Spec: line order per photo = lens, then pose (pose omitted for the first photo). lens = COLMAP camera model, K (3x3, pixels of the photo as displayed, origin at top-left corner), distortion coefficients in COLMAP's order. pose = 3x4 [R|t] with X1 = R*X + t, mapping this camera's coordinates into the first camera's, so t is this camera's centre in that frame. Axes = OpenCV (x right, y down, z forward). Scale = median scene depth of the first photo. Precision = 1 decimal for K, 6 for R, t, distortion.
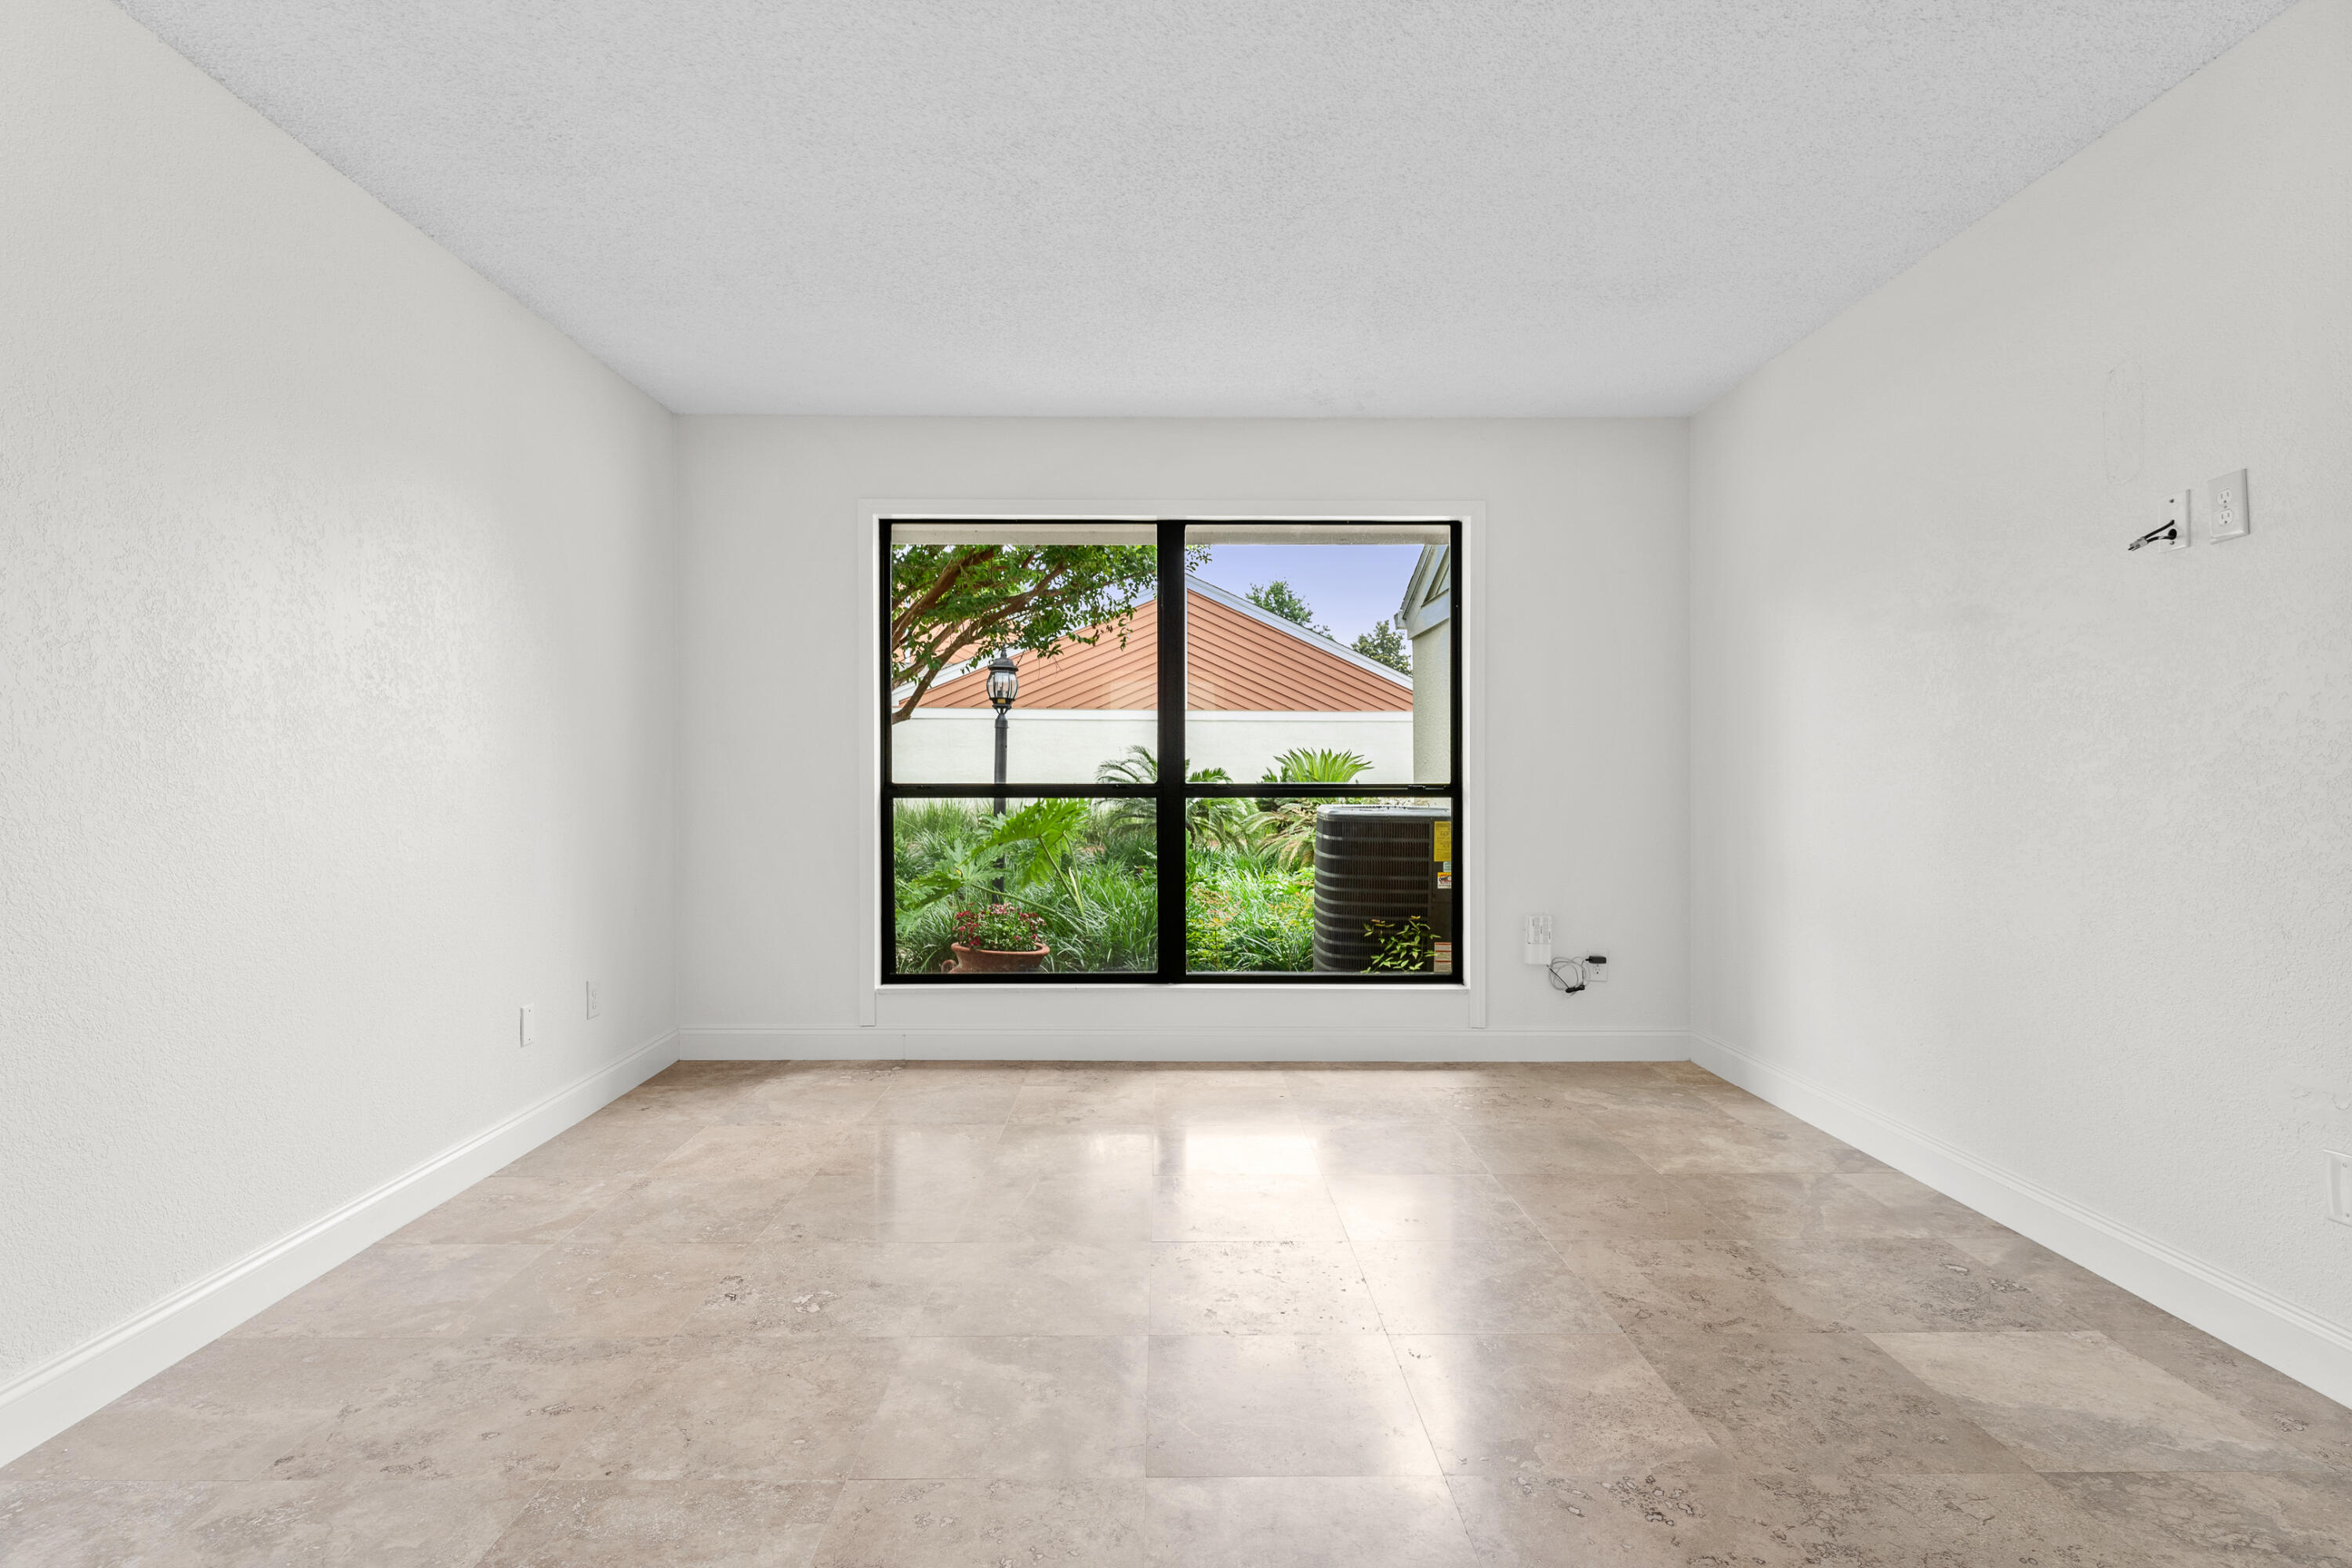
lens RADIAL K [[1166.1, 0, 1166.9], [0, 1166.1, 791.8], [0, 0, 1]] dist [-0.002504, -0.000128]
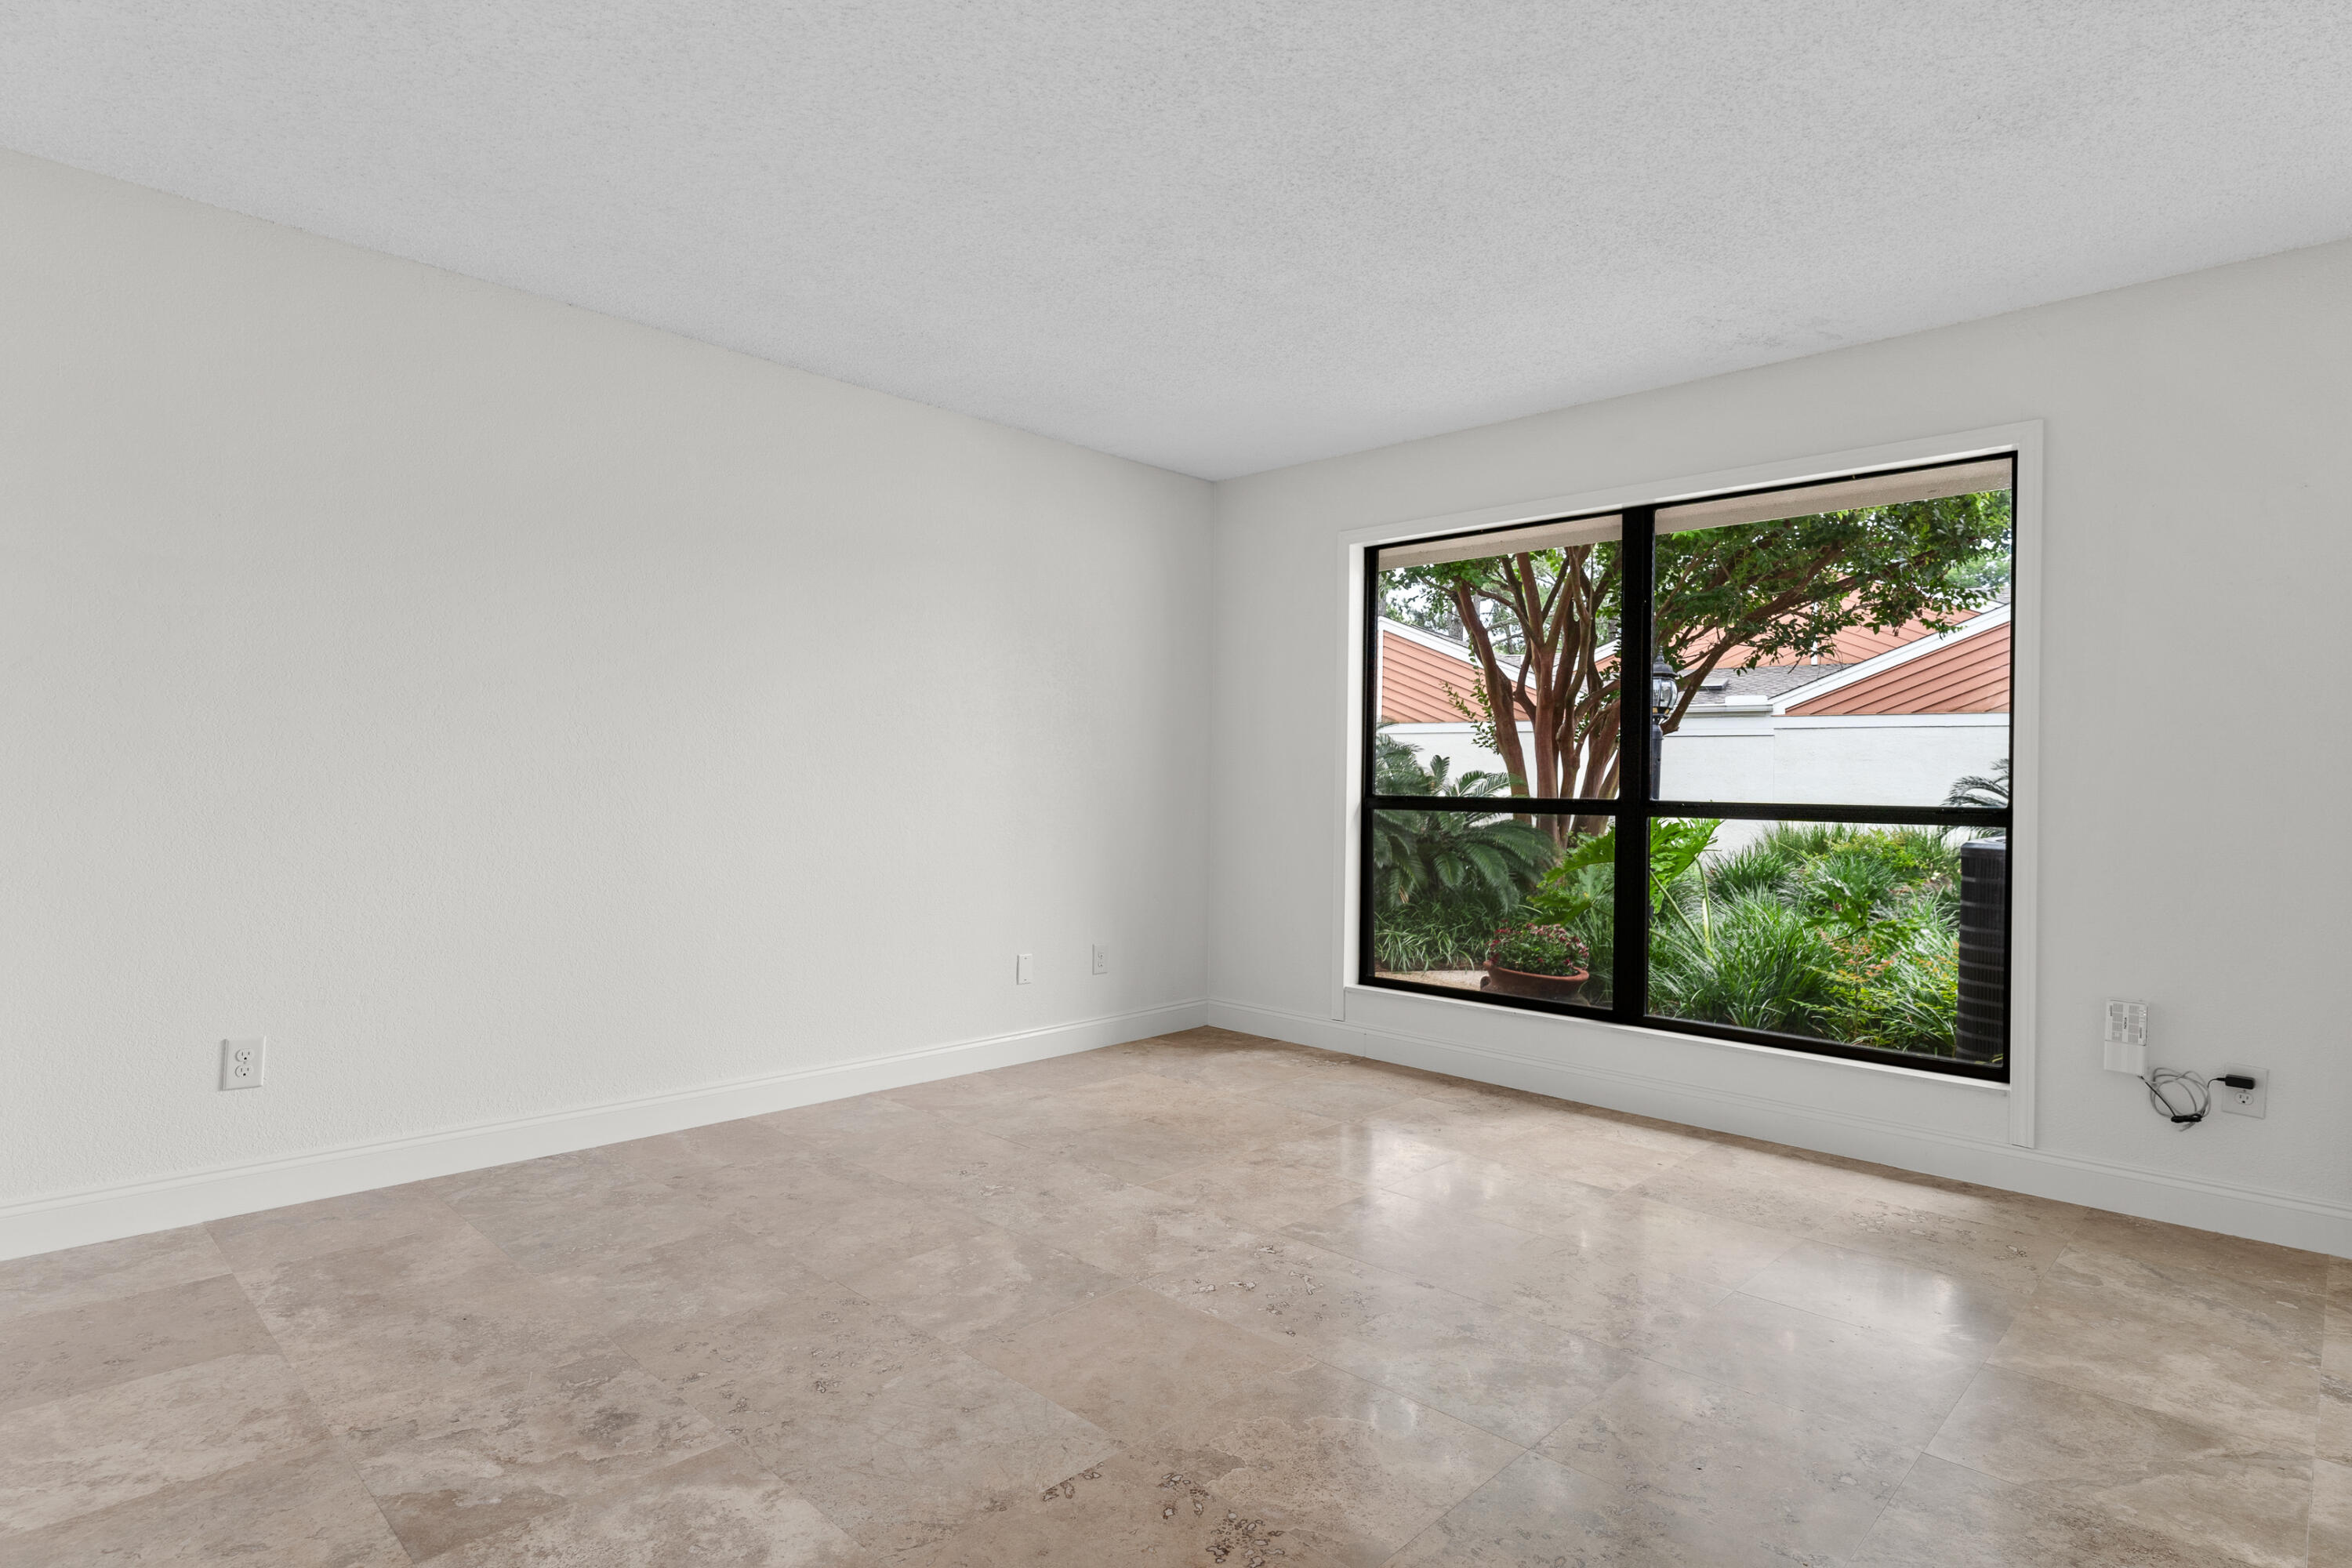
lens RADIAL K [[1206.8, 0, 1169.0], [0, 1206.8, 794.2], [0, 0, 1]] dist [0.000196, -0.001683]
pose [[0.716633, 0.016108, -0.697265, 0.559661], [-0.024722, 0.999692, -0.002314, -0.001616], [0.697012, 0.018896, 0.716810, 0.124331]]
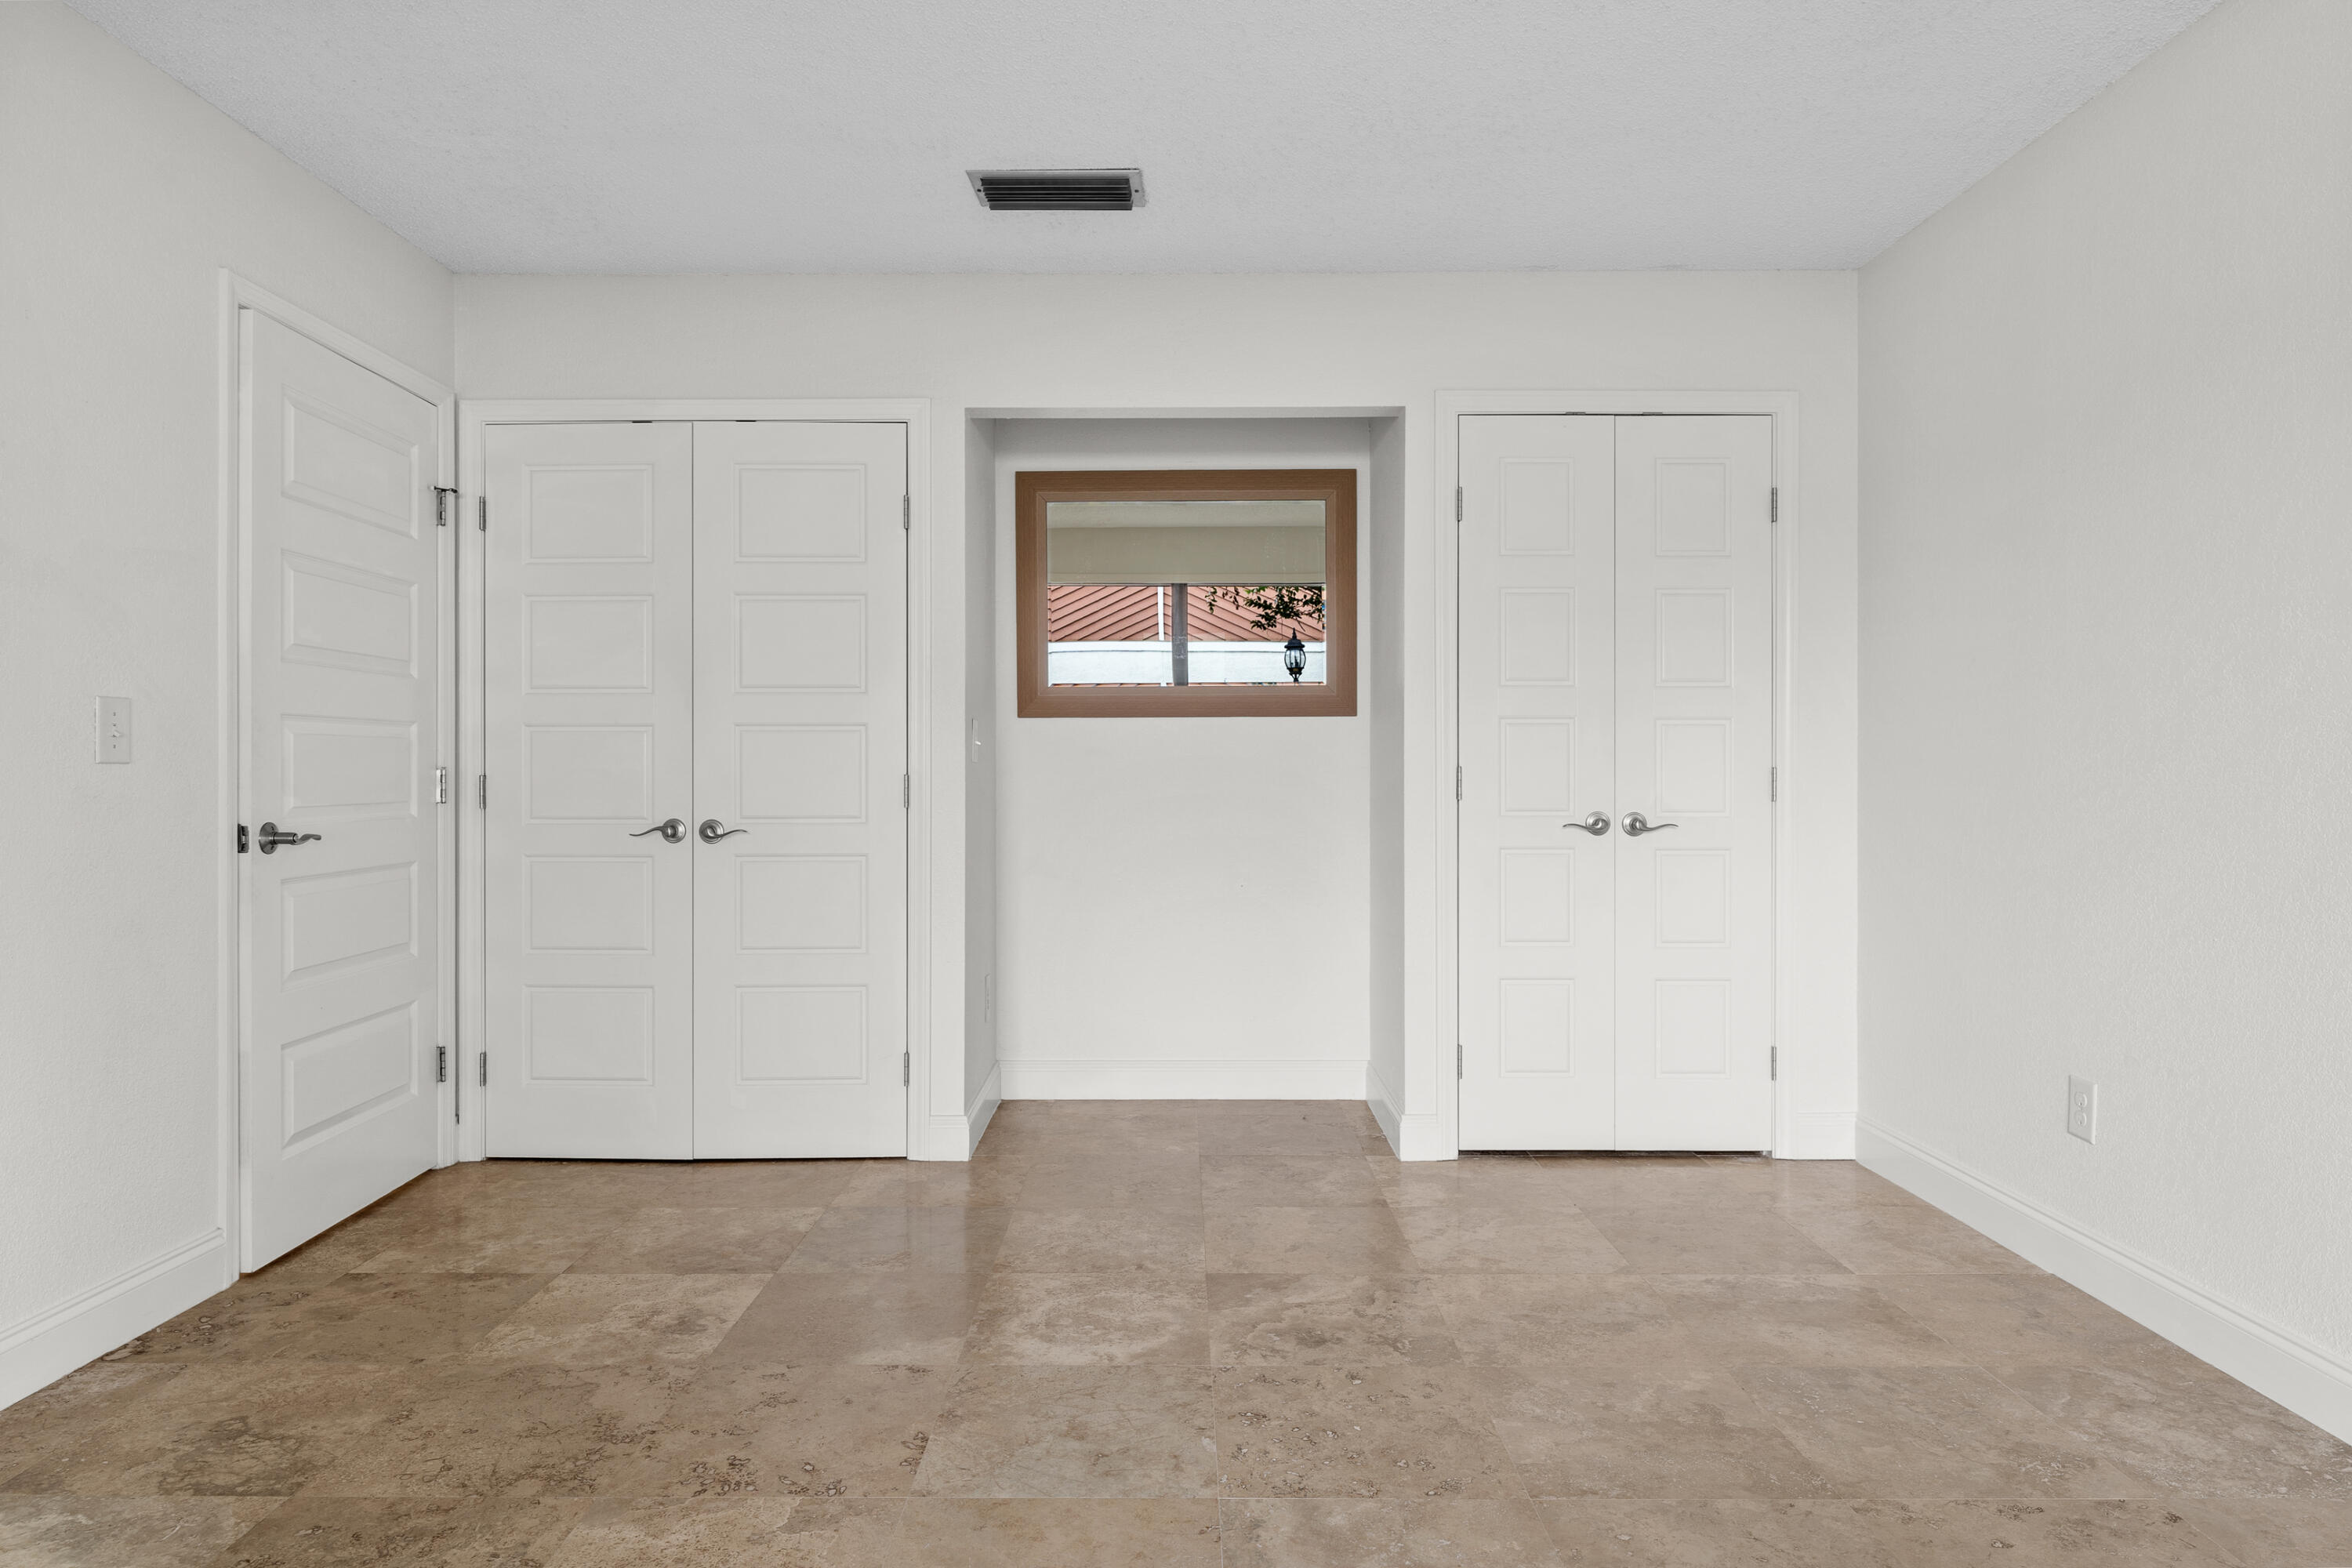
lens RADIAL K [[1424.8, 0, 1176.0], [0, 1424.8, 784.0], [0, 0, 1]] dist [-0.000213, -0.001015]
pose [[-0.999973, 0.005109, 0.005190, 0.004448], [0.005228, 0.999717, 0.023227, -0.014523], [-0.005070, 0.023253, -0.999717, 1.187110]]
